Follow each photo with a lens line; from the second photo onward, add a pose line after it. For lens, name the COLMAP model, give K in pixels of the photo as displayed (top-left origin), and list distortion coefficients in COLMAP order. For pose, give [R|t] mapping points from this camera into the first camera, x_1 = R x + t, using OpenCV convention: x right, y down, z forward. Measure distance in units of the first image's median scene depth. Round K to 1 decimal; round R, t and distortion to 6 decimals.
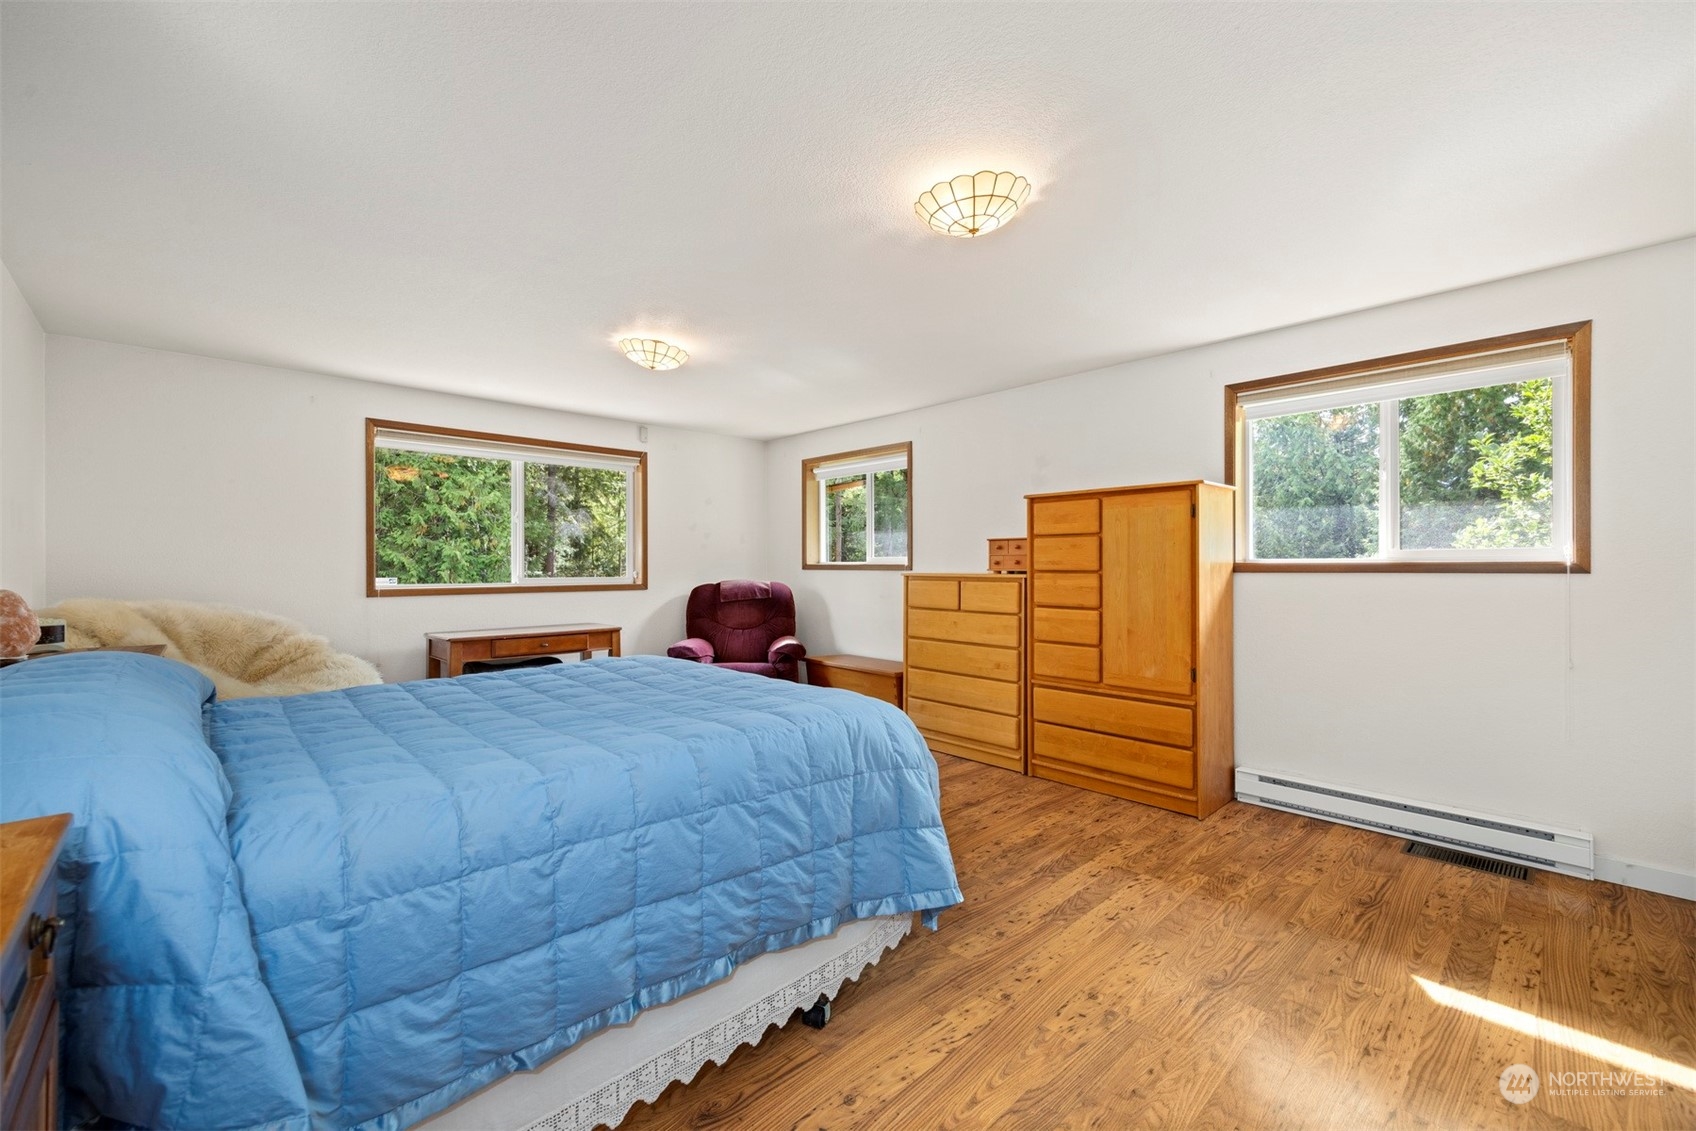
lens RADIAL K [[670.1, 0, 854.1], [0, 670.1, 569.0], [0, 0, 1]] dist [0.000848, 0.000631]
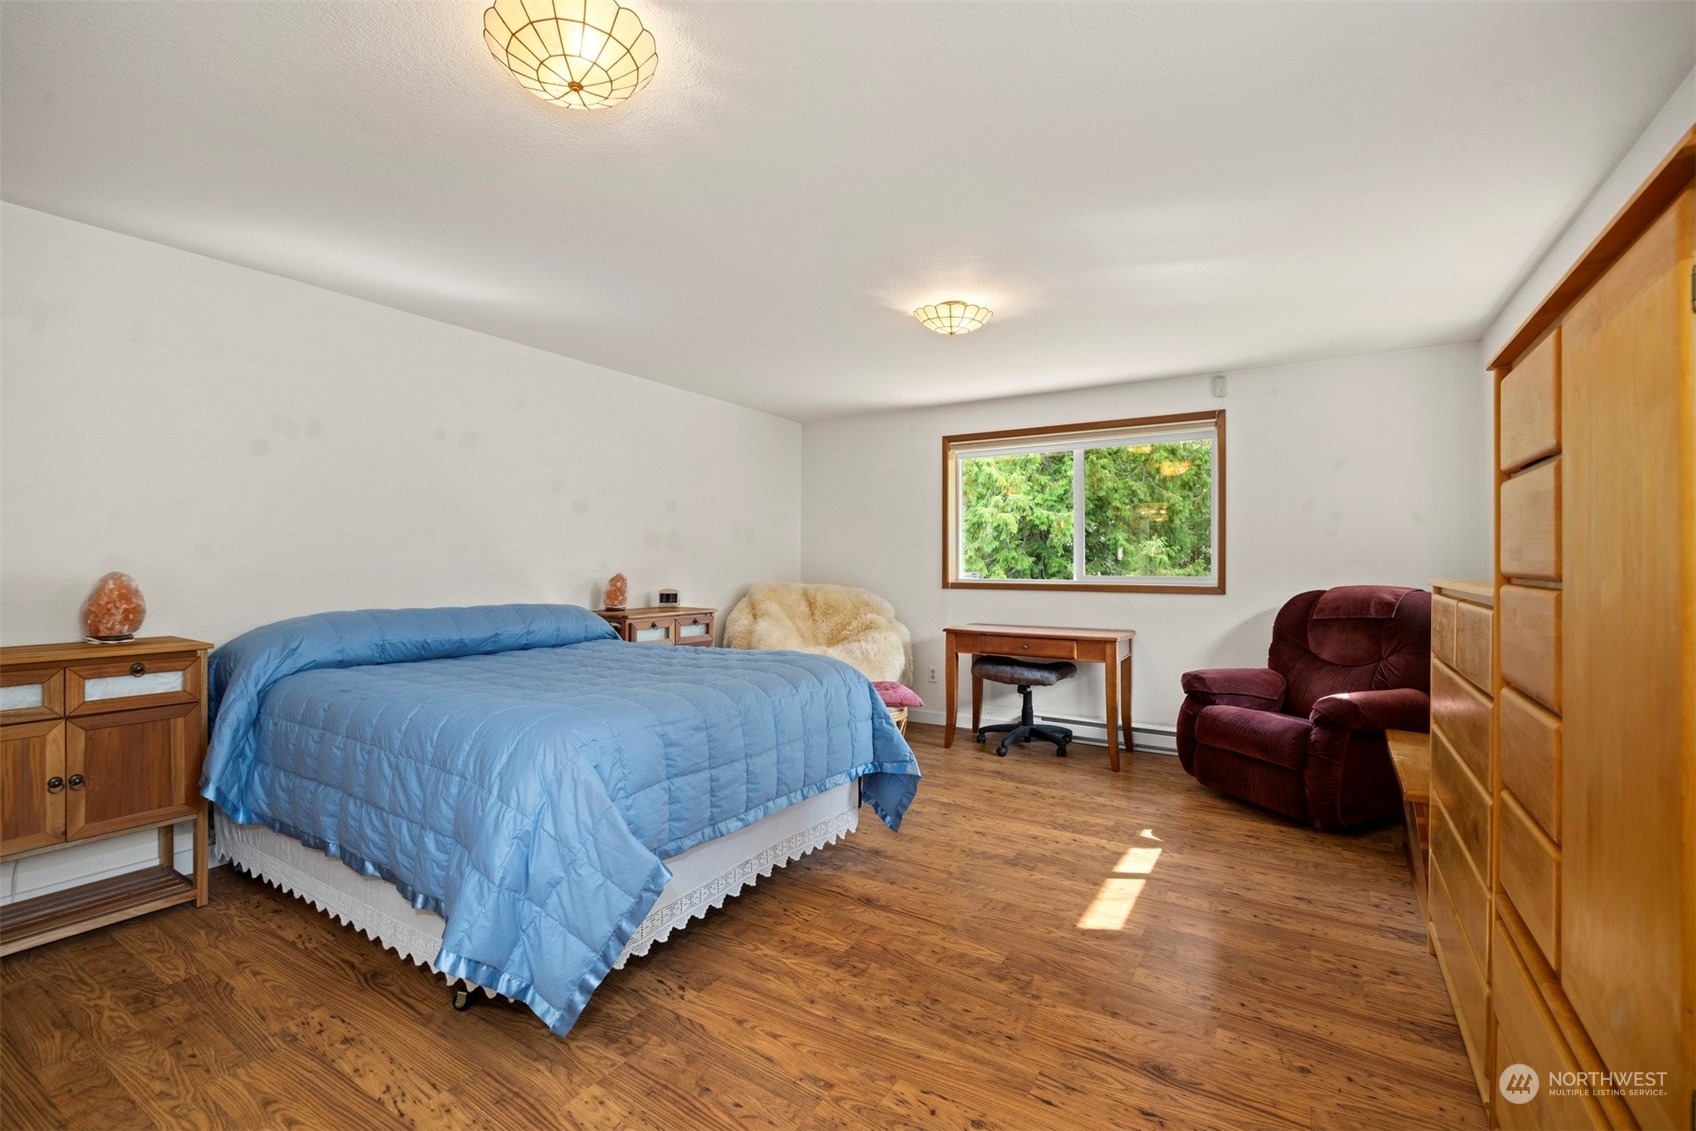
lens RADIAL K [[733.0, 0, 861.0], [0, 733.0, 563.2], [0, 0, 1]] dist [-0.008626, 0.000131]
pose [[0.260878, 0.004031, -0.965363, 0.500314], [-0.005003, 0.999983, 0.002824, -0.005658], [0.965359, 0.004093, 0.260894, 0.543411]]
